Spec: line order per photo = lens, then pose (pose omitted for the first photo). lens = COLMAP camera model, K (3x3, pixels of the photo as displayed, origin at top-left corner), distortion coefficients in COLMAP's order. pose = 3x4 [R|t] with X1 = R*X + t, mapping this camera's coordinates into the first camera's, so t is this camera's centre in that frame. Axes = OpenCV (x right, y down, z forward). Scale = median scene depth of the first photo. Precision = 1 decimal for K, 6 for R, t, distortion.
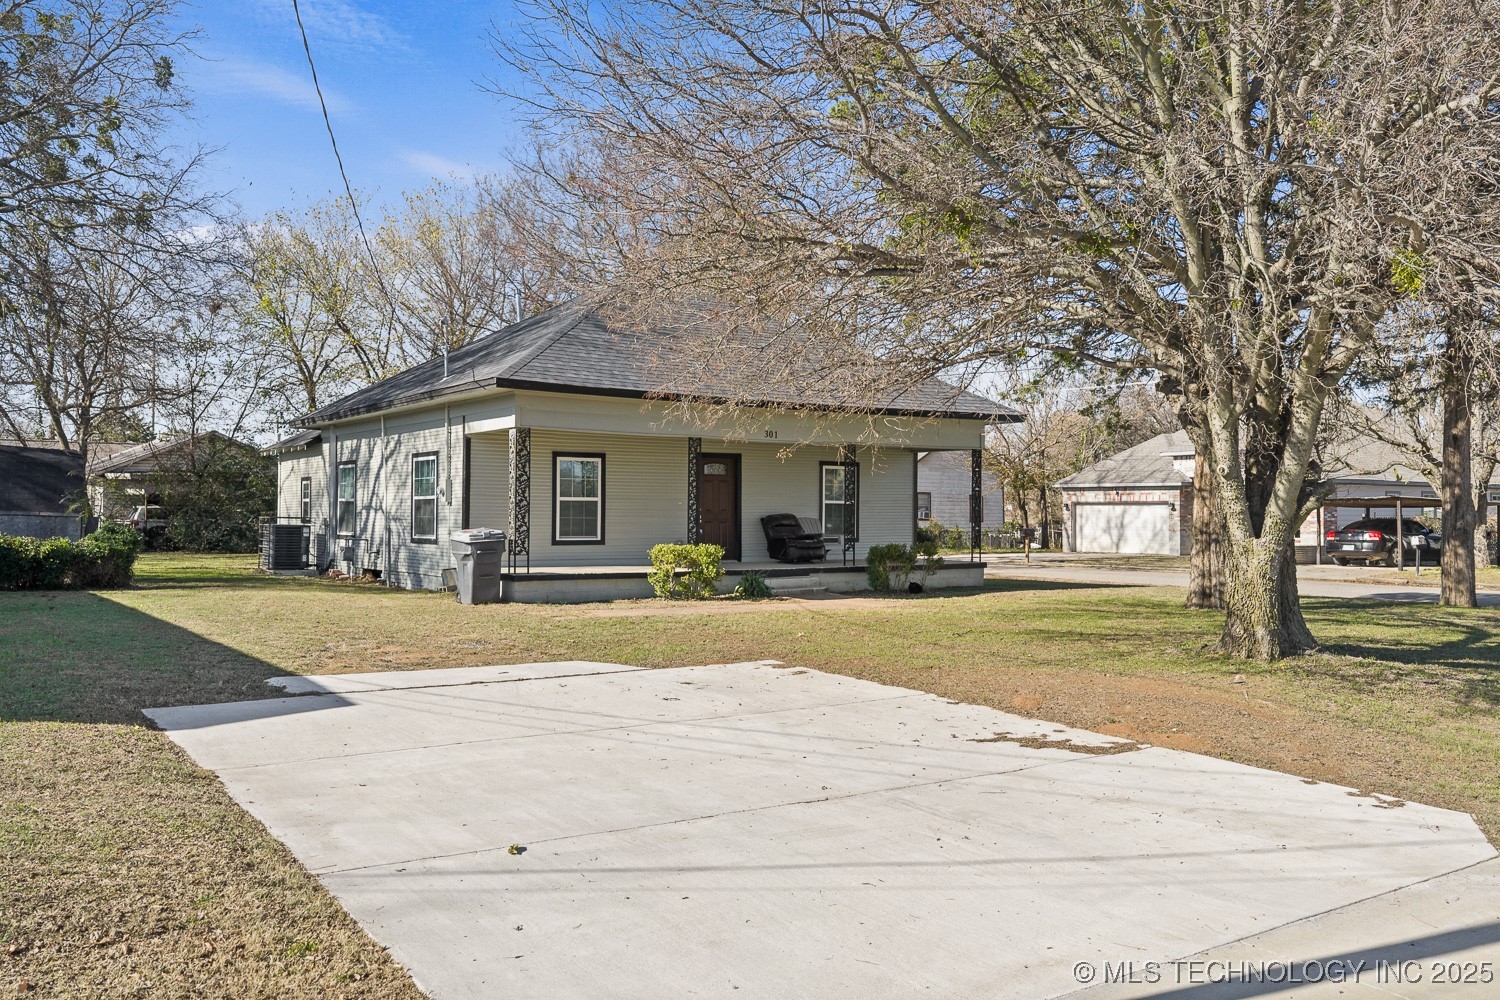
lens RADIAL K [[1268.1, 0, 749.4], [0, 1268.1, 509.8], [0, 0, 1]] dist [0.009191, 0.001402]
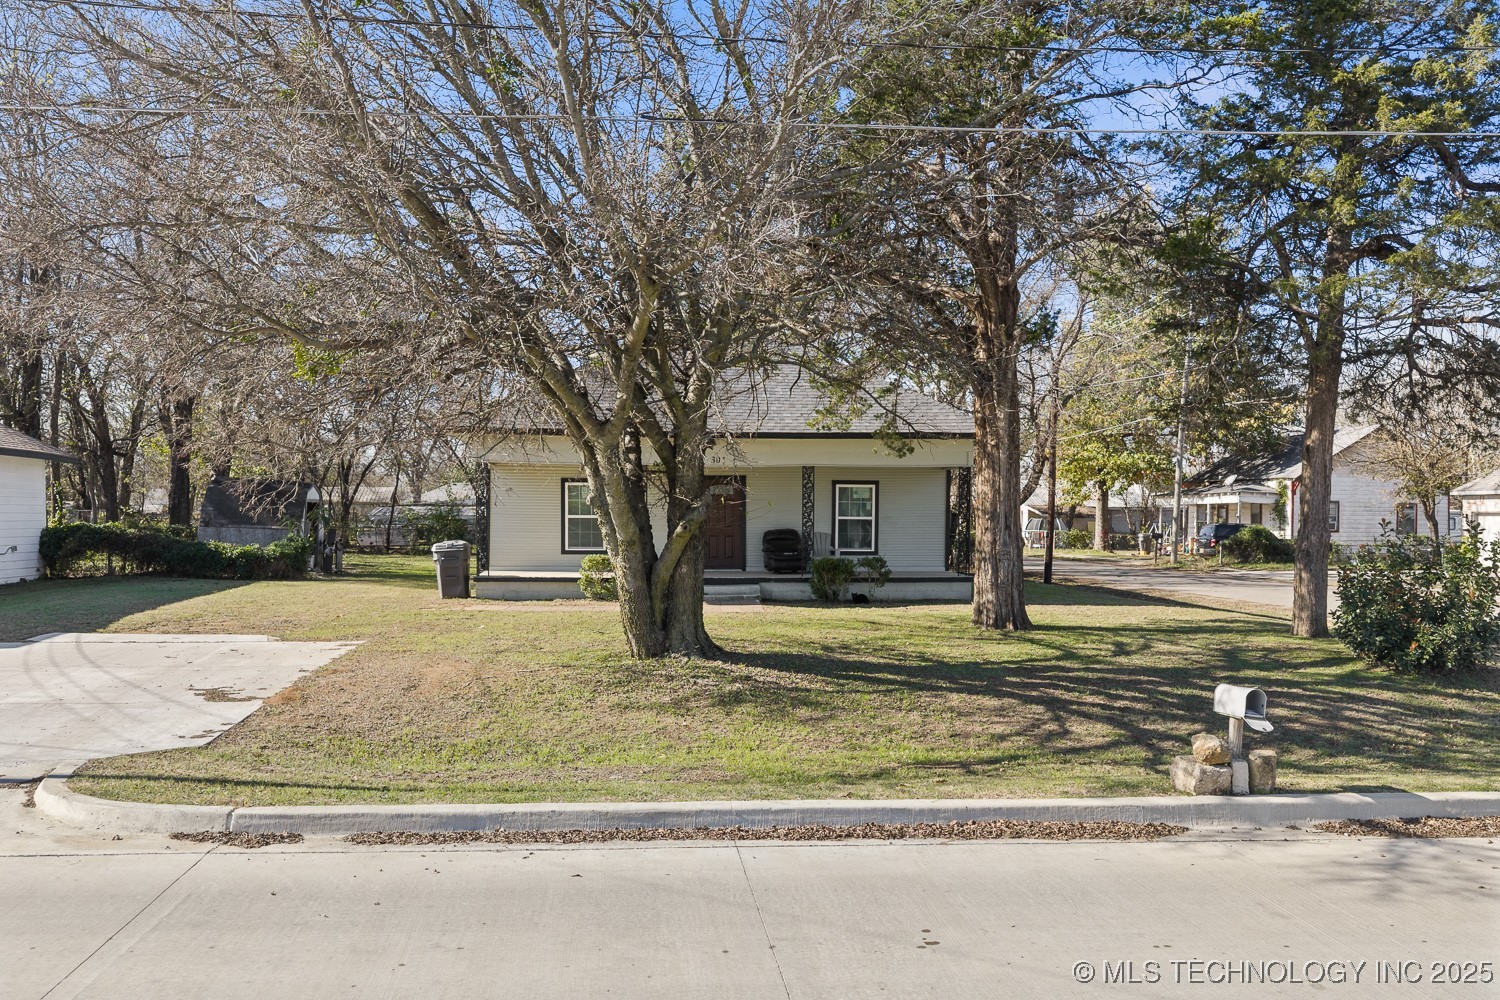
lens RADIAL K [[1268.1, 0, 749.4], [0, 1268.1, 509.8], [0, 0, 1]] dist [0.009191, 0.001402]
pose [[0.870353, -0.002612, -0.492422, 0.518563], [0.000460, 0.999990, -0.004490, -0.008158], [0.492428, 0.003681, 0.870345, 0.011825]]
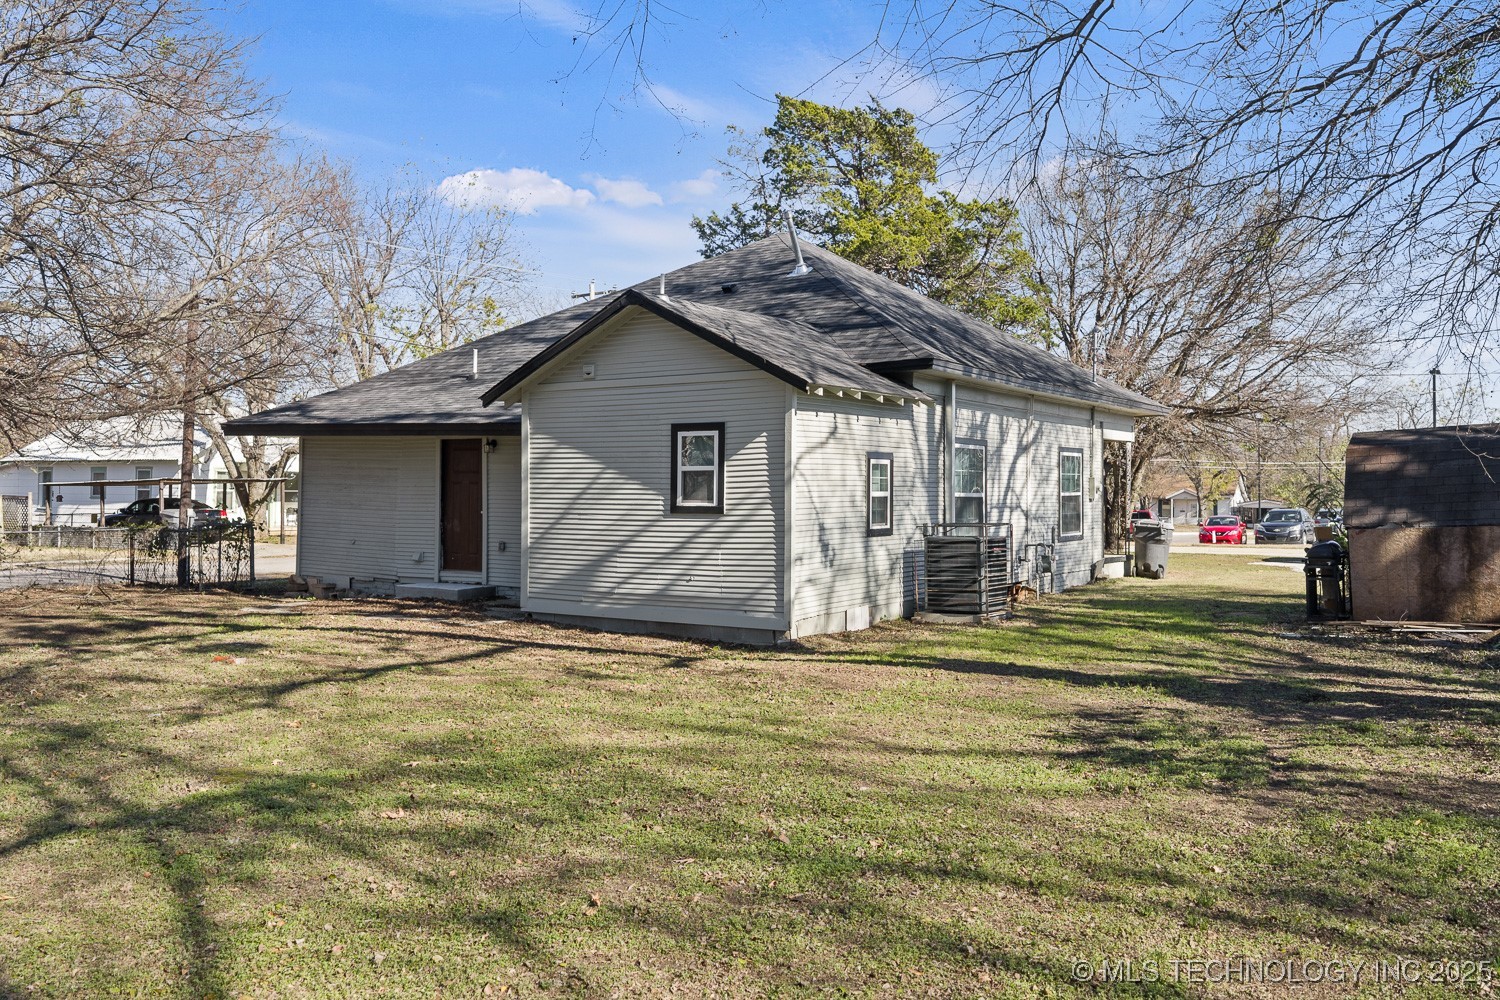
lens RADIAL K [[1251.7, 0, 750.0], [0, 1251.7, 500.0], [0, 0, 1]] dist [0.011211, -0.012173]
pose [[-0.390159, -0.008435, 0.920709, -0.916312], [-0.003922, 0.999964, 0.007499, -0.009741], [-0.920739, -0.000685, -0.390178, 1.398833]]
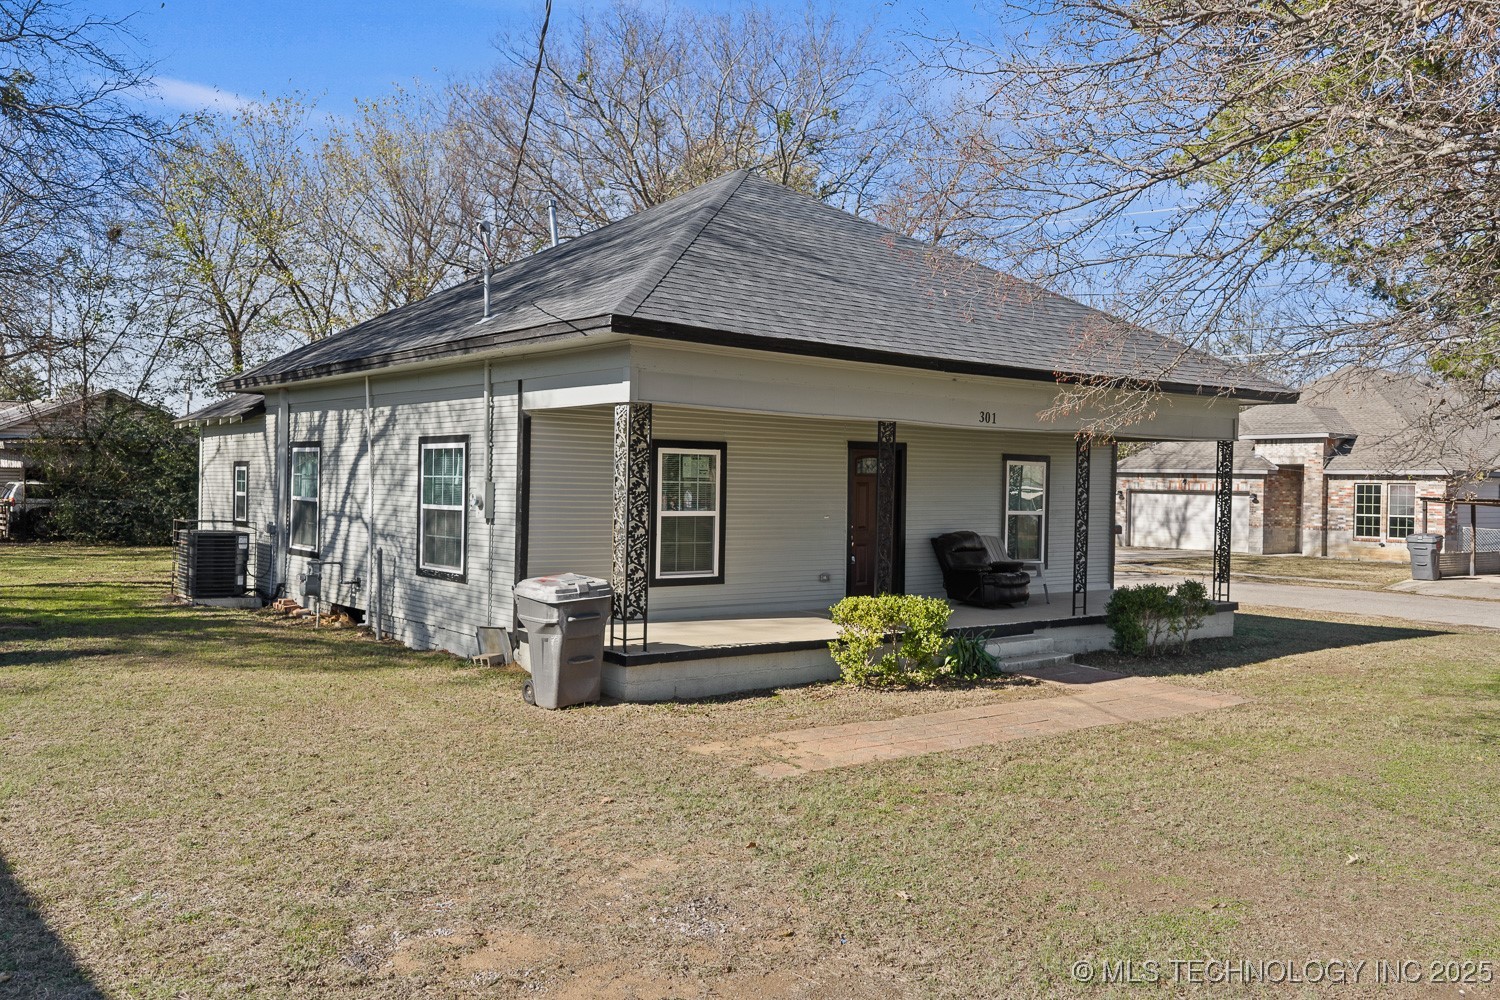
lens RADIAL K [[1251.7, 0, 750.0], [0, 1251.7, 500.0], [0, 0, 1]] dist [0.011211, -0.012173]
pose [[0.997664, 0.013348, 0.066995, -0.125312], [-0.014685, 0.999702, 0.019506, -0.024184], [-0.066715, -0.020444, 0.997563, 0.315890]]
